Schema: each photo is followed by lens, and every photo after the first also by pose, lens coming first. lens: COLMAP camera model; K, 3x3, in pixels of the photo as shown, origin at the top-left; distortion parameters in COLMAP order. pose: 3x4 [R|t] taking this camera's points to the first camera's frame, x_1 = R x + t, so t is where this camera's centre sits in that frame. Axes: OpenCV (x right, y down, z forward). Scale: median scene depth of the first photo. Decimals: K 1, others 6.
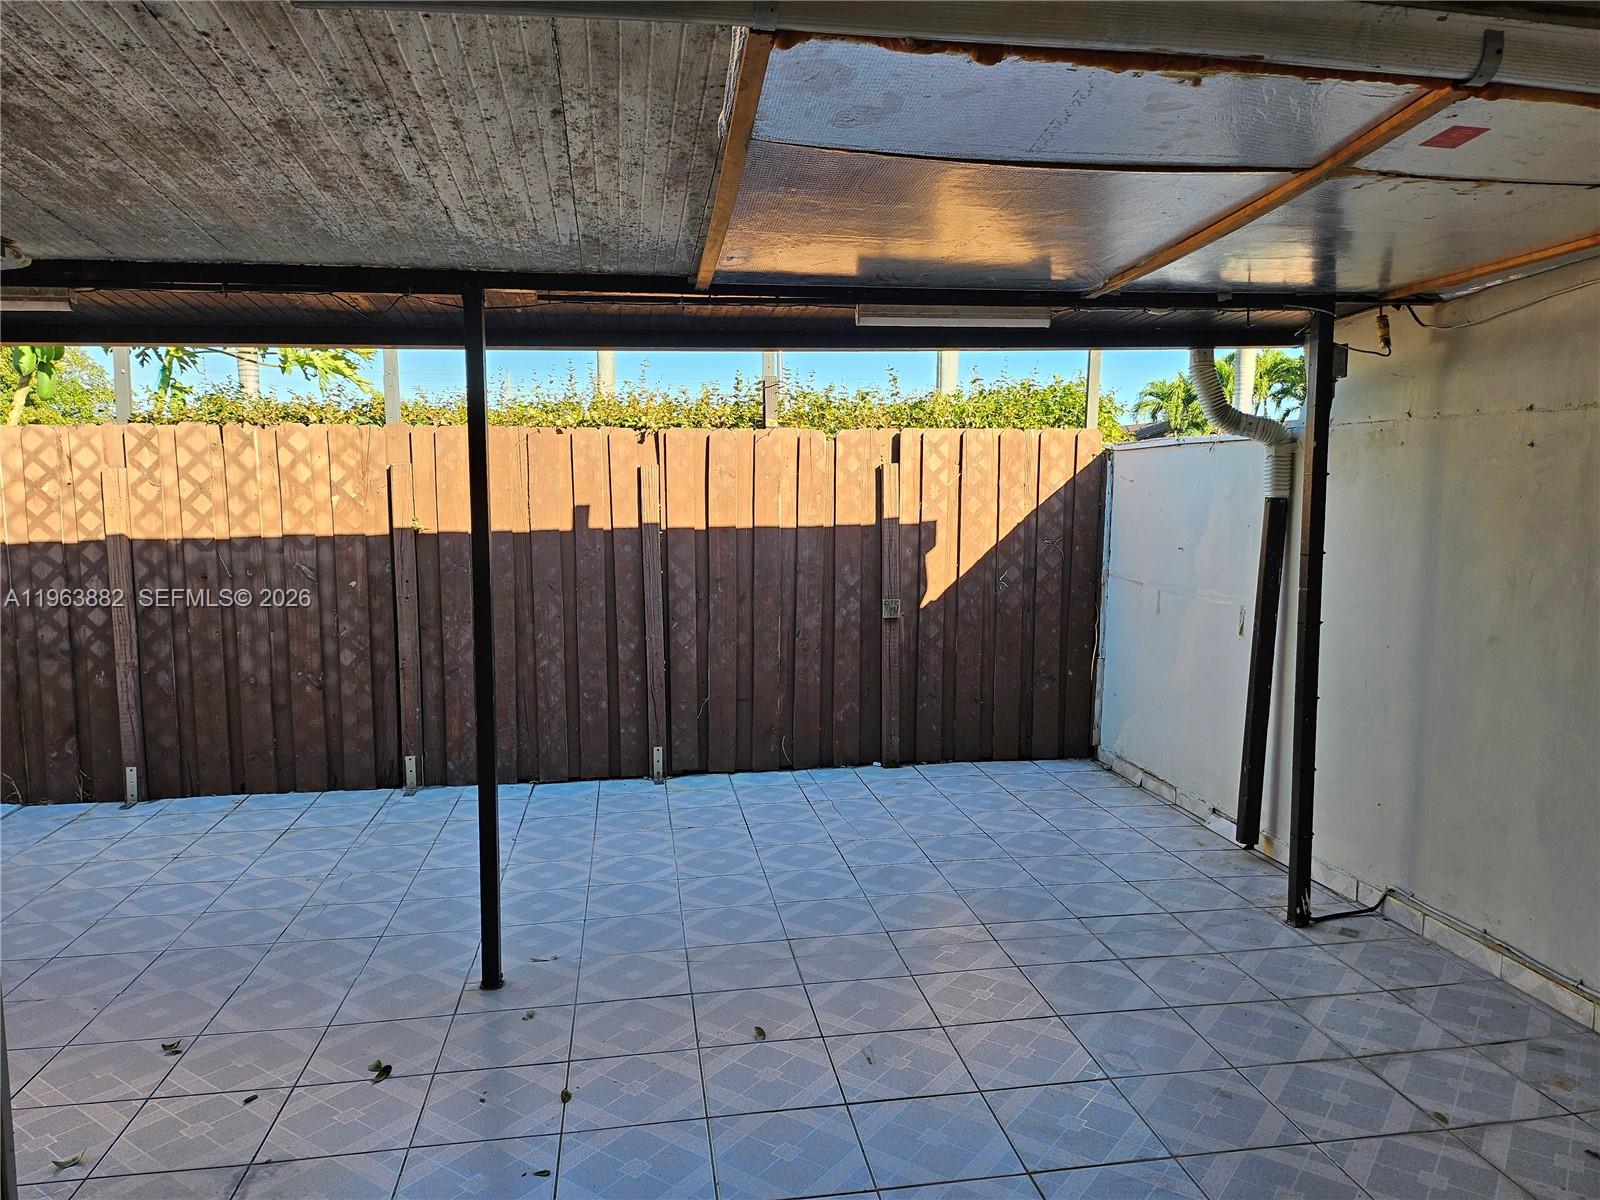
lens RADIAL K [[1089.3, 0, 800.0], [0, 1089.3, 600.0], [0, 0, 1]] dist [0.071384, -0.072010]
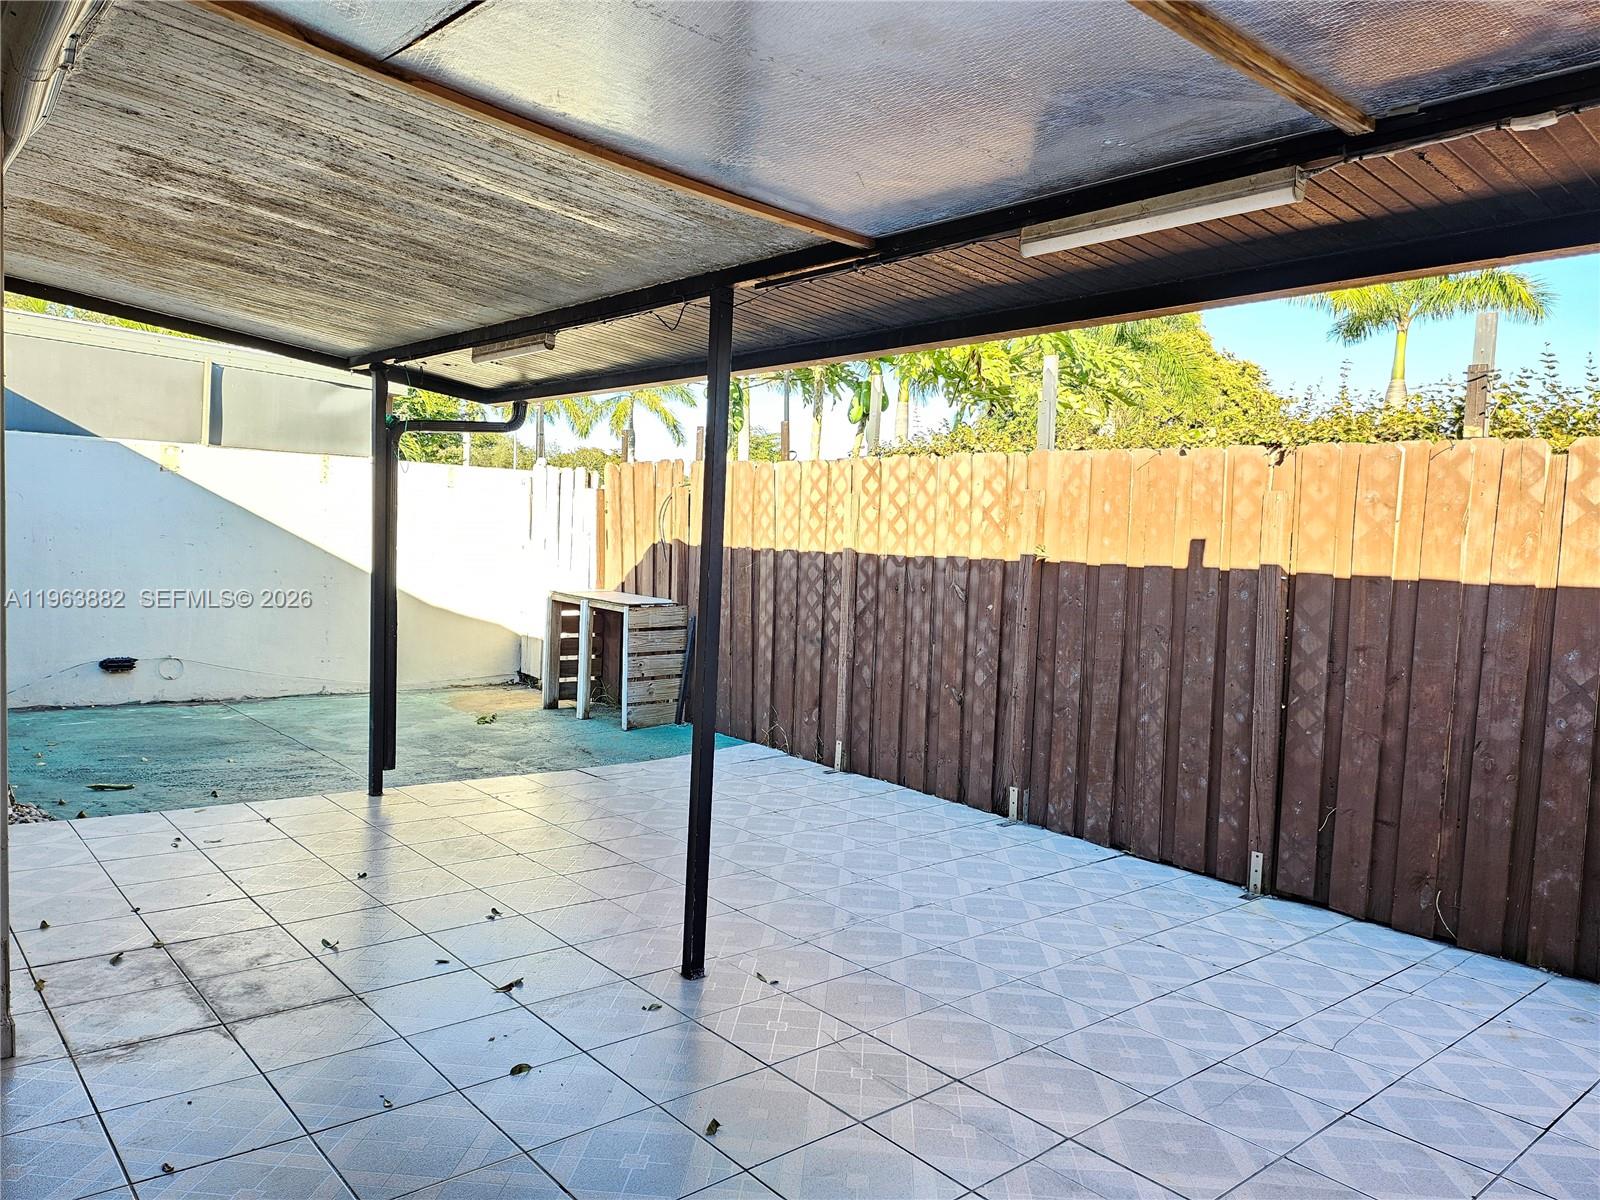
lens RADIAL K [[1089.3, 0, 800.0], [0, 1089.3, 600.0], [0, 0, 1]] dist [0.071384, -0.072010]
pose [[0.549522, 0.084371, -0.831208, 0.334388], [-0.135522, 0.990714, 0.010966, -0.008147], [0.824414, 0.106621, 0.555853, 0.281002]]
